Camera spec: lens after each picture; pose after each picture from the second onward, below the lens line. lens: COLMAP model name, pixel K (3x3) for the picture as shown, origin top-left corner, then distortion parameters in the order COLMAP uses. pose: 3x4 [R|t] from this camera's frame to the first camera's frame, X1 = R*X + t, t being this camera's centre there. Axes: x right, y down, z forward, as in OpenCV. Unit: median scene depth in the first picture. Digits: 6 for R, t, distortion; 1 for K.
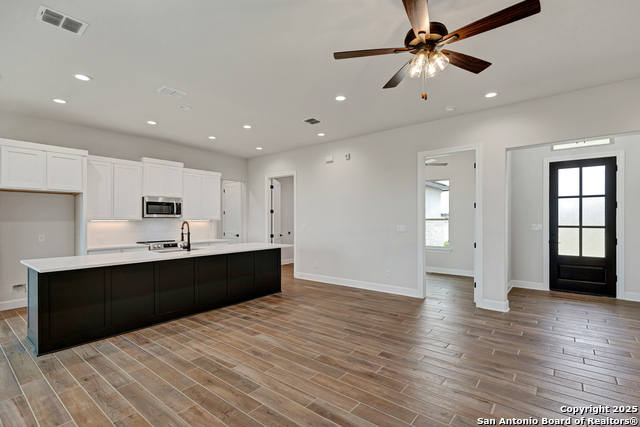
lens RADIAL K [[301.1, 0, 316.2], [0, 301.1, 218.8], [0, 0, 1]] dist [0.001900, 0.000049]
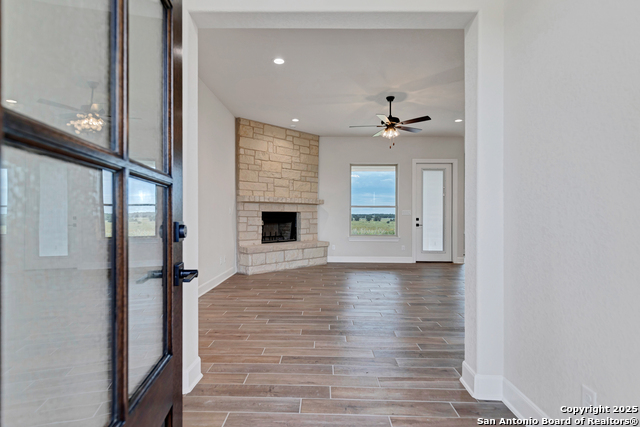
lens RADIAL K [[330.2, 0, 320.0], [0, 330.2, 213.5], [0, 0, 1]] dist [0.000990, 0.000017]
pose [[-0.780554, -0.005006, -0.625068, 1.232524], [-0.002632, 0.999985, -0.004723, 0.056101], [0.625083, -0.002041, -0.780556, 1.381335]]
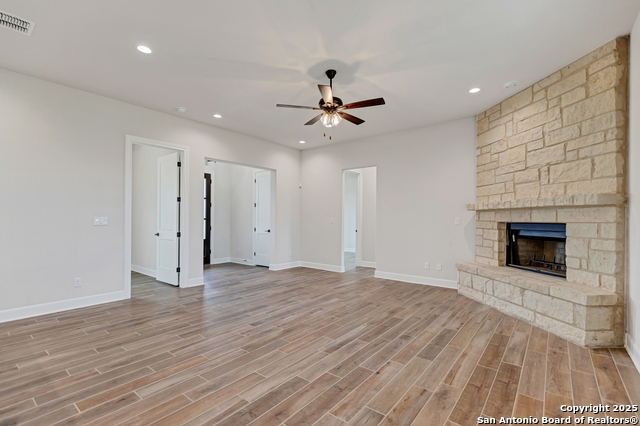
lens RADIAL K [[294.1, 0, 320.0], [0, 294.1, 216.5], [0, 0, 1]] dist [0.005199, 0.000416]
pose [[-0.007143, 0.008958, 0.999934, -0.689594], [-0.005680, 0.999943, -0.008999, 0.031521], [-0.999958, -0.005744, -0.007092, 0.568689]]
